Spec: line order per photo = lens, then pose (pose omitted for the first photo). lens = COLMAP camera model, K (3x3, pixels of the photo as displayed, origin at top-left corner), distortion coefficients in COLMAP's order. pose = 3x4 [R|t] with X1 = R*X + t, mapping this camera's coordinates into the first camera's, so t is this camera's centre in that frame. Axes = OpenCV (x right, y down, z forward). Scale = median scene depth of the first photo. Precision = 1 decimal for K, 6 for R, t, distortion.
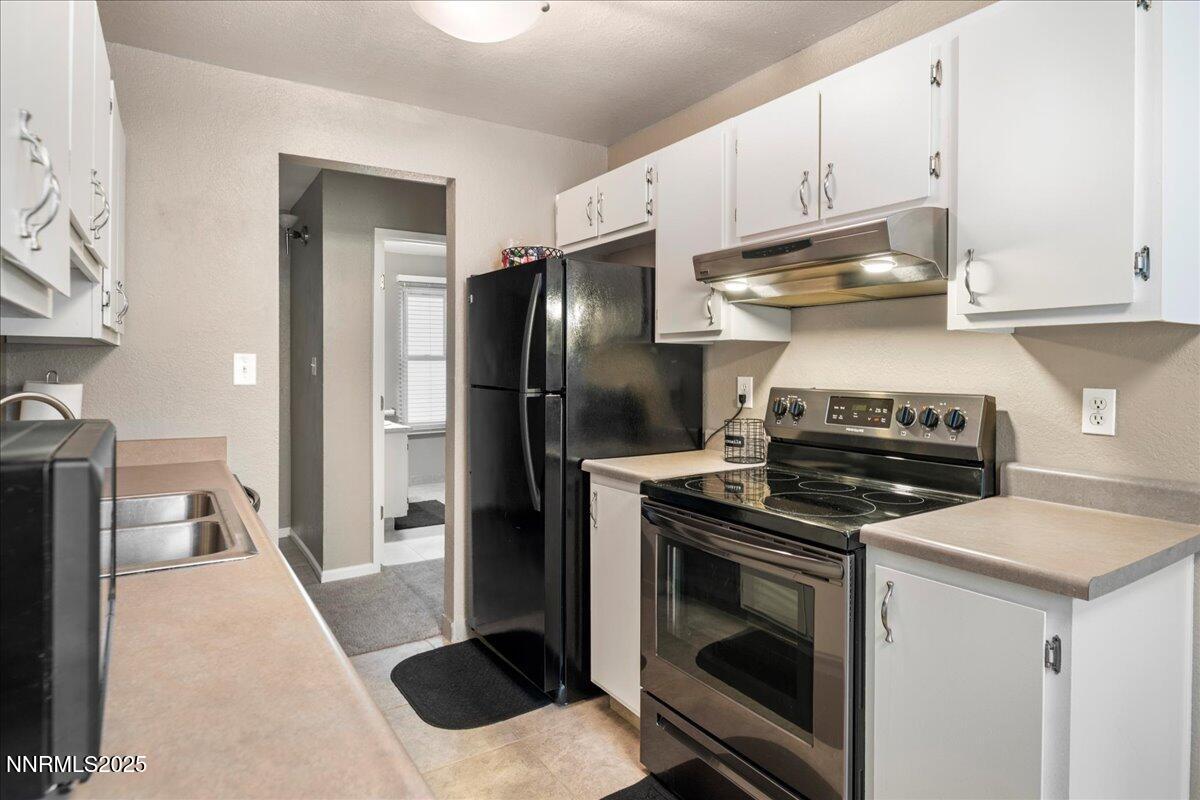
lens RADIAL K [[669.5, 0, 619.2], [0, 669.5, 373.2], [0, 0, 1]] dist [-0.001011, 0.000241]
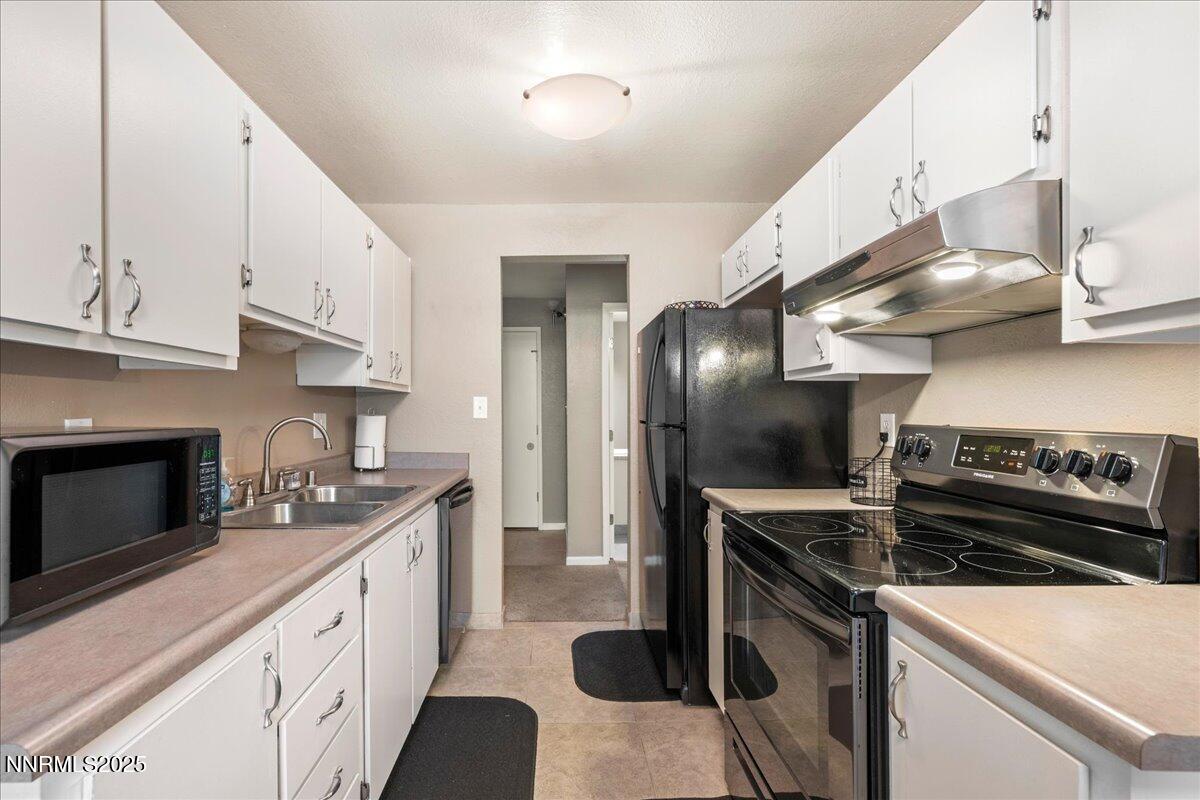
lens RADIAL K [[527.8, 0, 564.5], [0, 527.8, 412.9], [0, 0, 1]] dist [-0.001457, 0.000098]
pose [[0.833507, 0.000851, -0.552508, 0.252945], [-0.005477, 0.999962, -0.006723, 0.013411], [0.552482, 0.008630, 0.833480, 0.153458]]
